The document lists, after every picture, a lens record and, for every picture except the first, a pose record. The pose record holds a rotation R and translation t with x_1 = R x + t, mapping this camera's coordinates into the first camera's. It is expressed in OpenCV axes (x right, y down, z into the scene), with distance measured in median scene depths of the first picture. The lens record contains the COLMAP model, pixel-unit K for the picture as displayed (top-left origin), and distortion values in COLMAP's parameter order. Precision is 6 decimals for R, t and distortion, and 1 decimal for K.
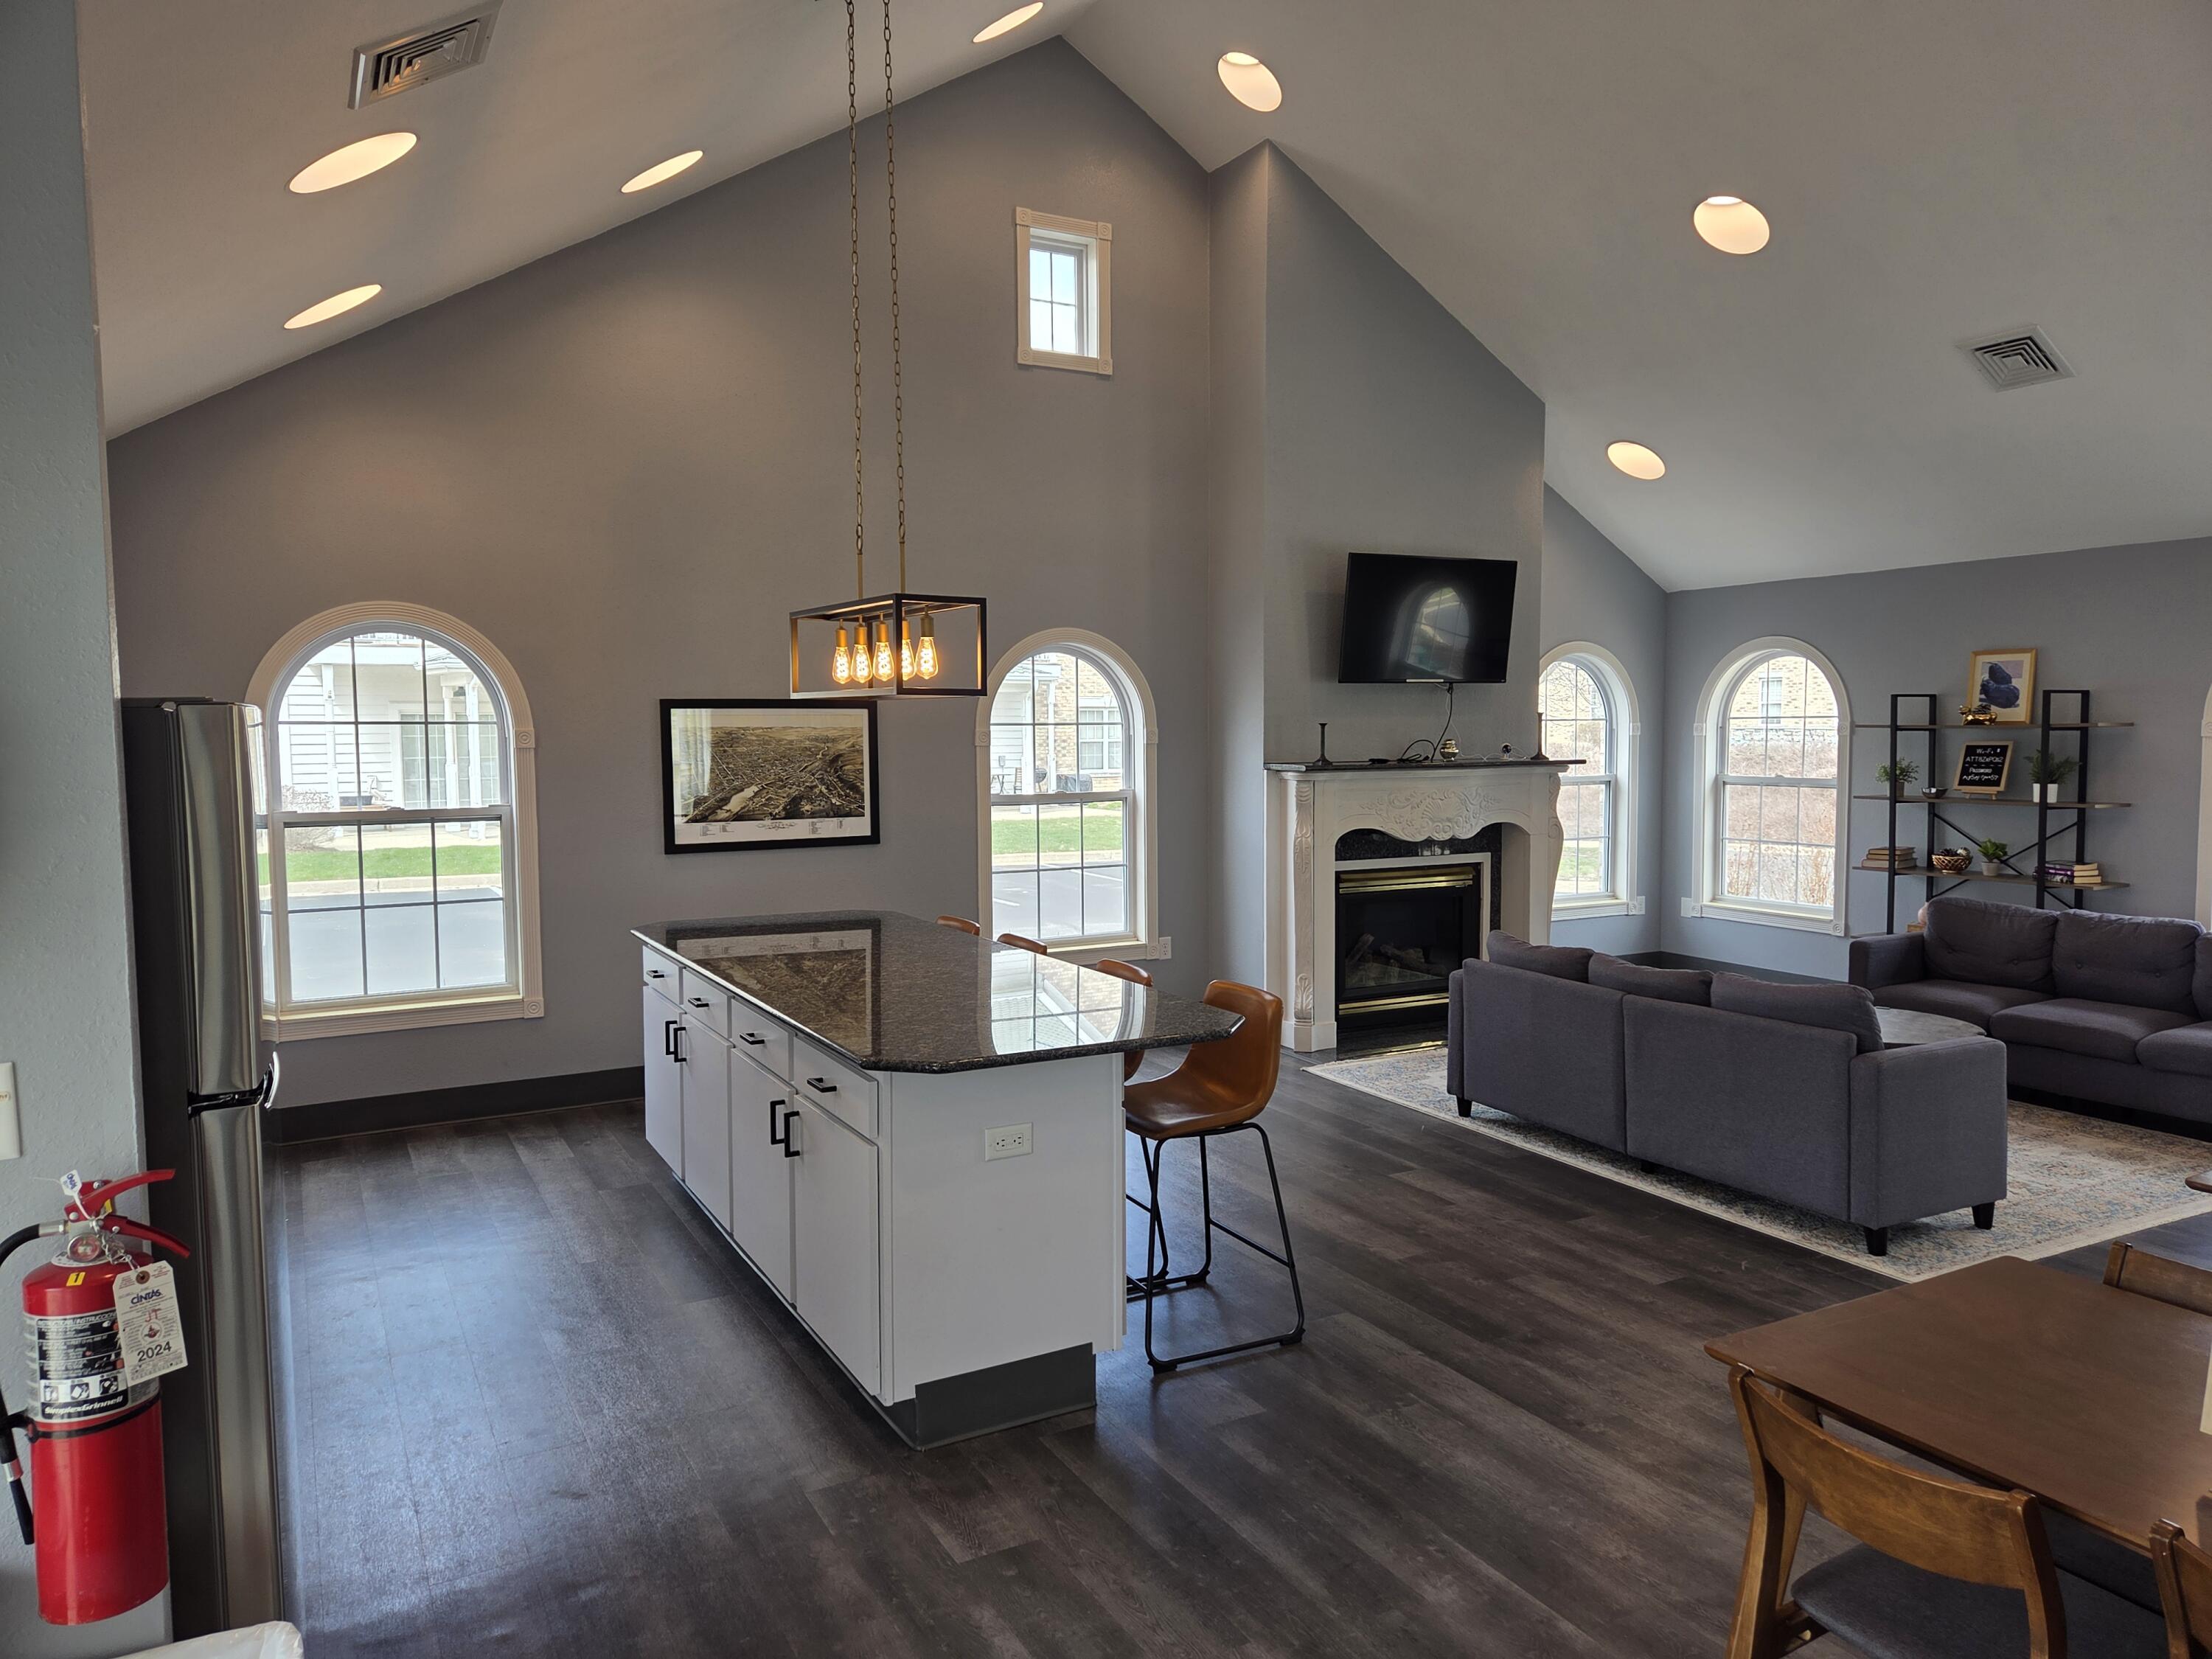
lens RADIAL K [[1466.2, 0, 1110.8], [0, 1466.2, 826.8], [0, 0, 1]] dist [0.049156, -0.014147]
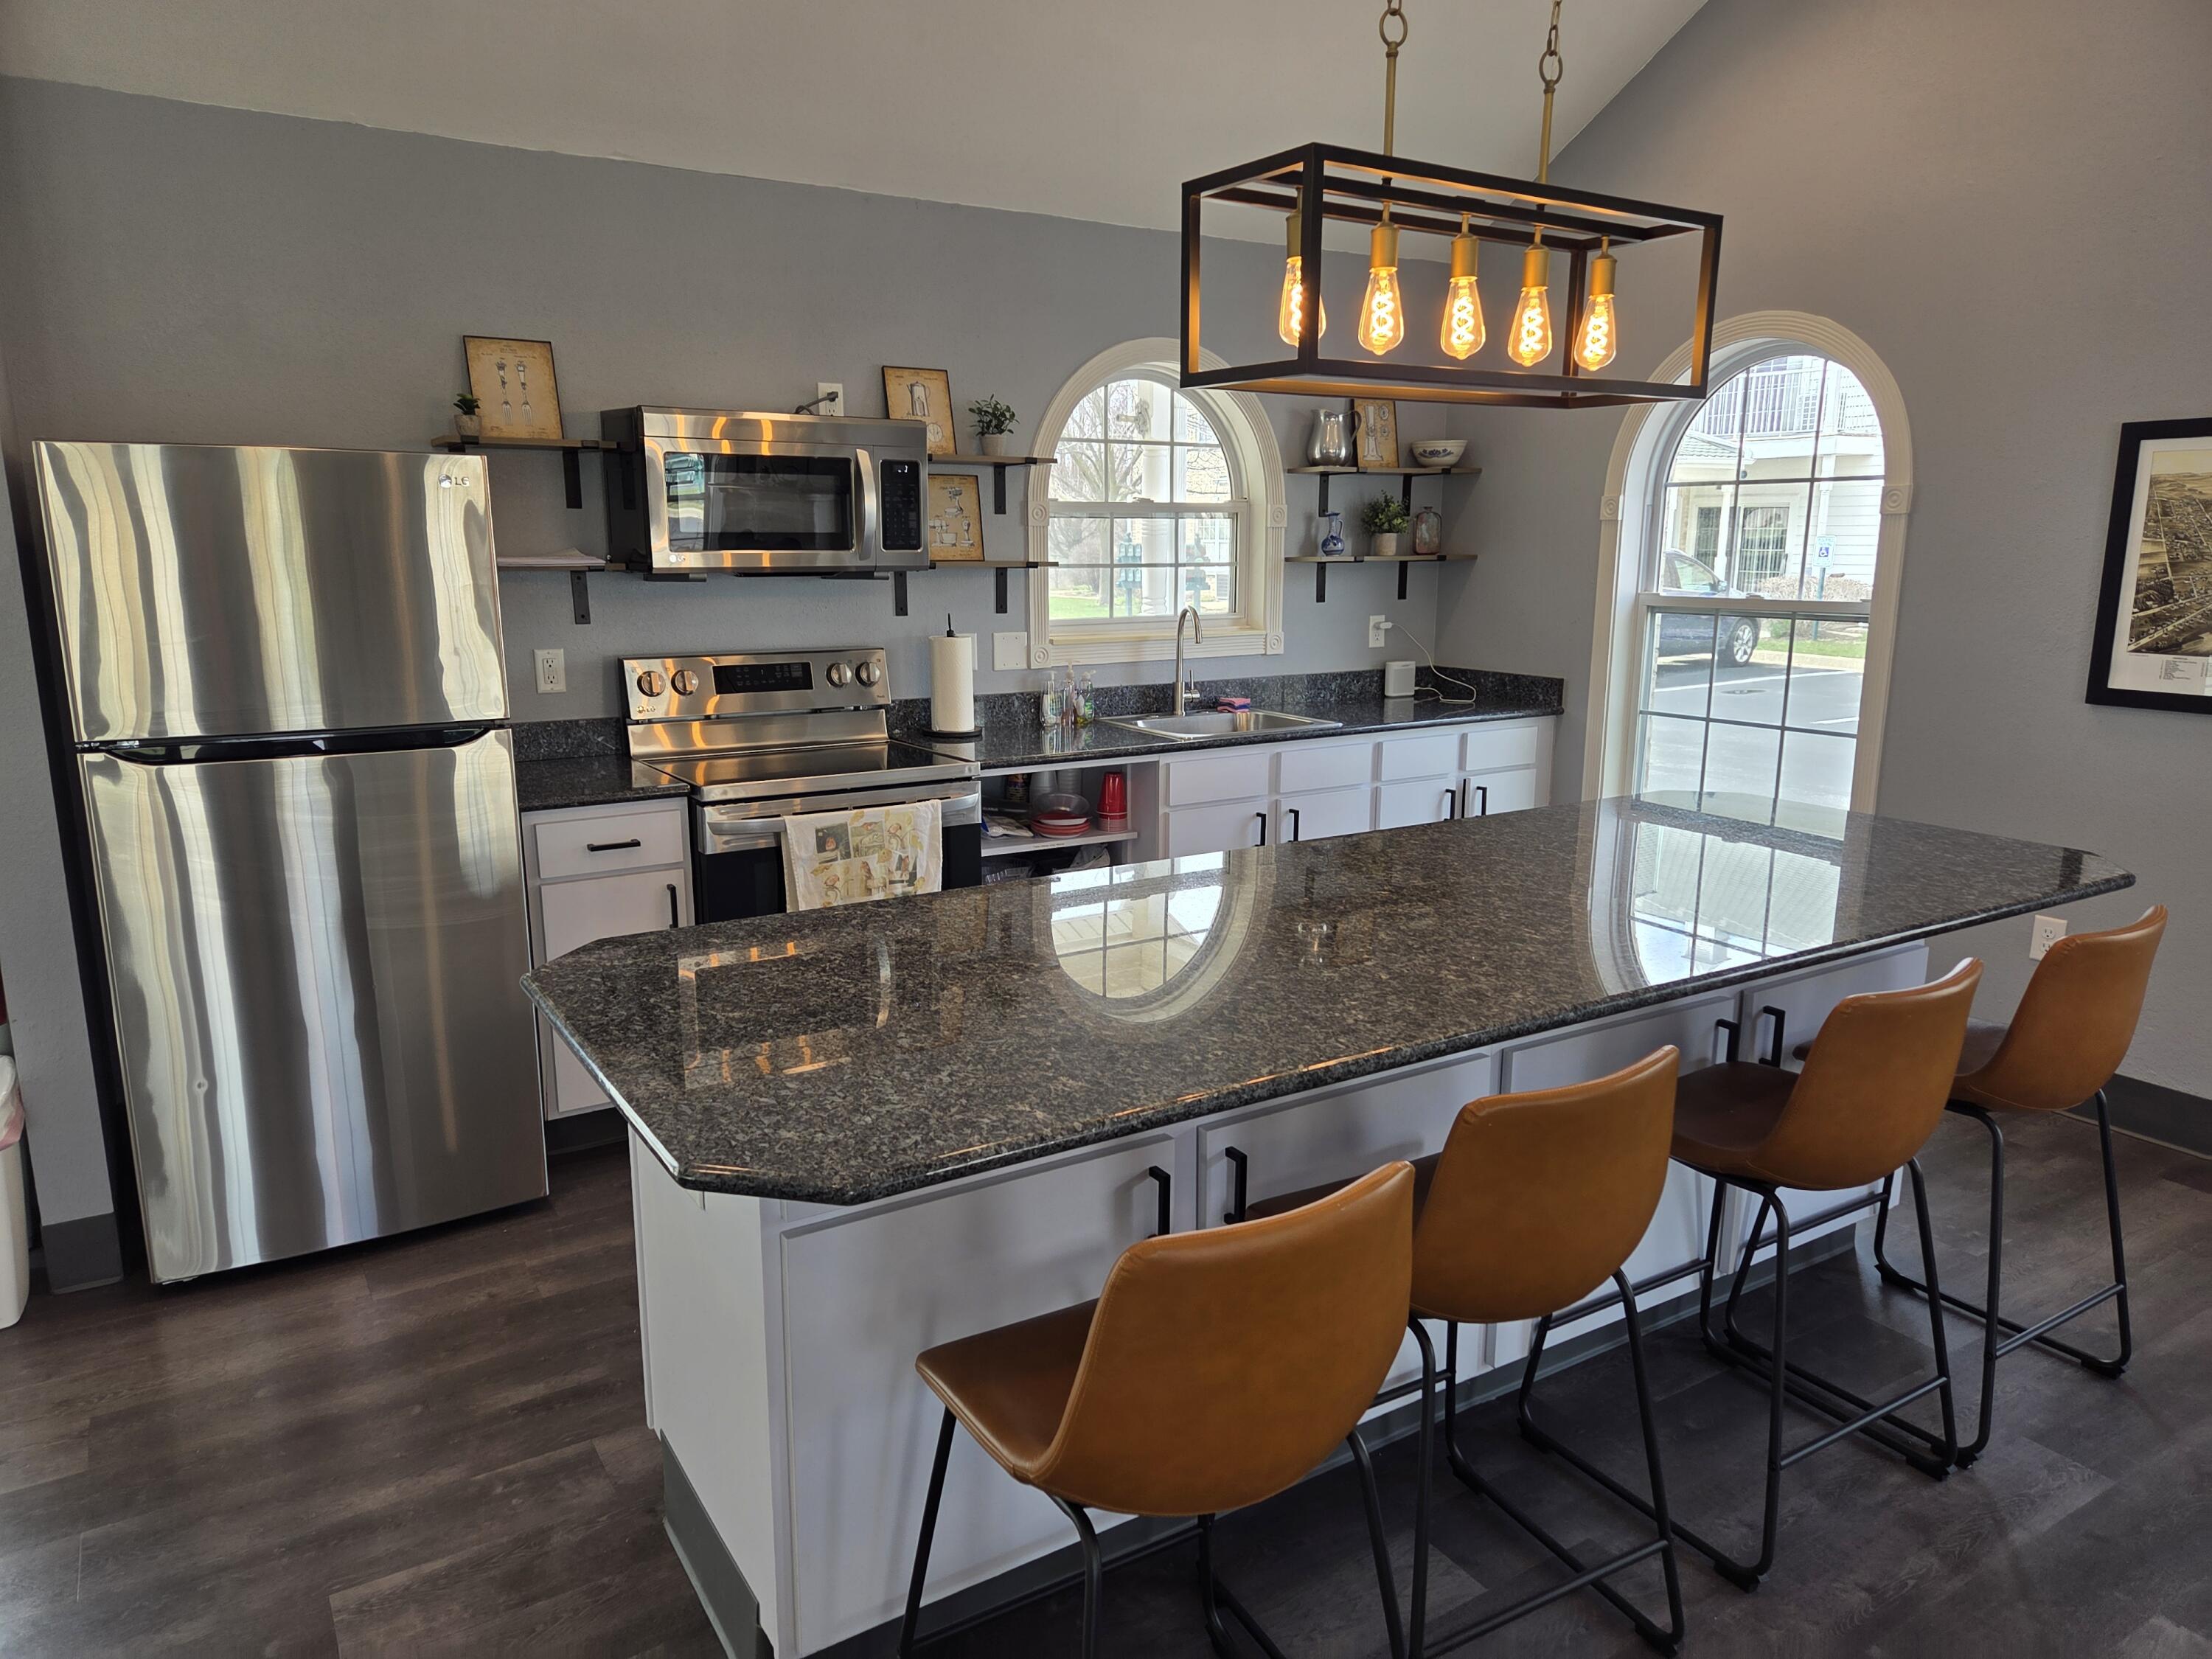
lens RADIAL K [[1466.2, 0, 1118.0], [0, 1466.2, 841.9], [0, 0, 1]] dist [0.049156, -0.014147]
pose [[0.053456, 0.210181, -0.976200, 0.242309], [-0.068744, 0.976053, 0.206385, -0.021696], [0.996201, 0.056075, 0.066625, 0.564599]]
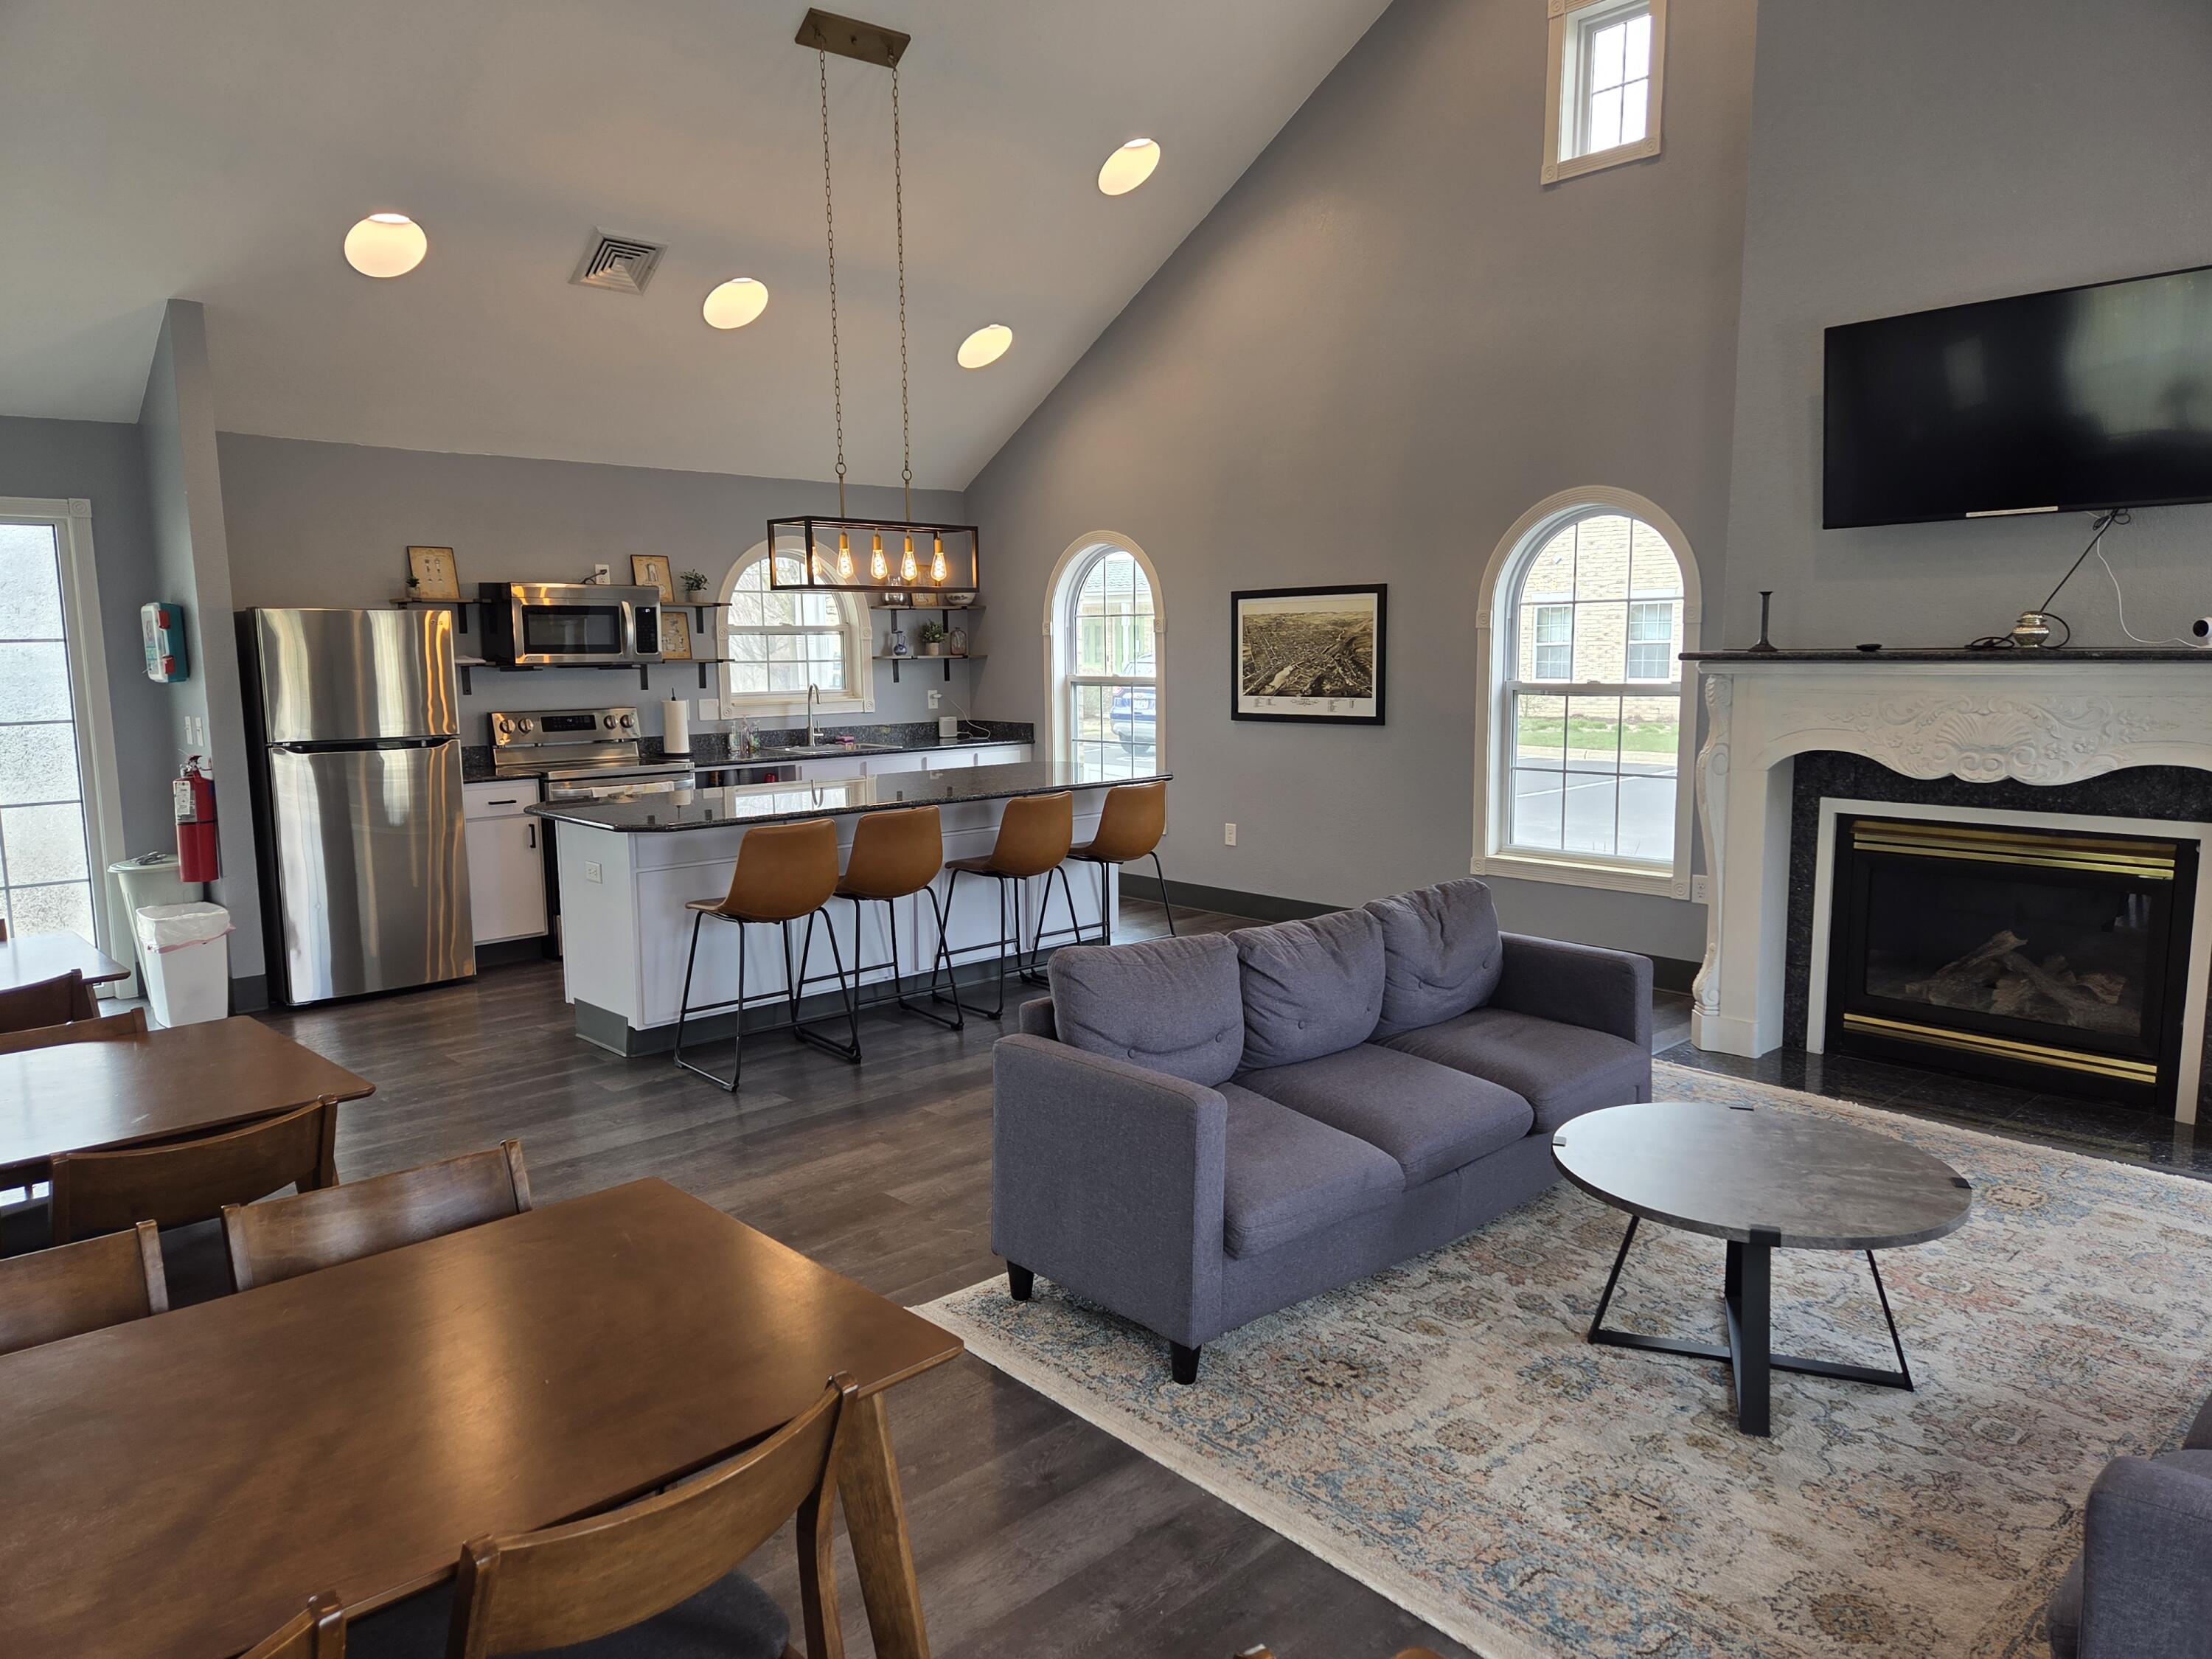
lens RADIAL K [[1466.2, 0, 1126.2], [0, 1466.2, 844.2], [0, 0, 1]] dist [0.049156, -0.014147]
pose [[0.254274, 0.134334, -0.957757, 0.816542], [-0.056901, 0.990669, 0.123843, -0.024032], [0.965457, 0.023008, 0.259546, 0.574630]]
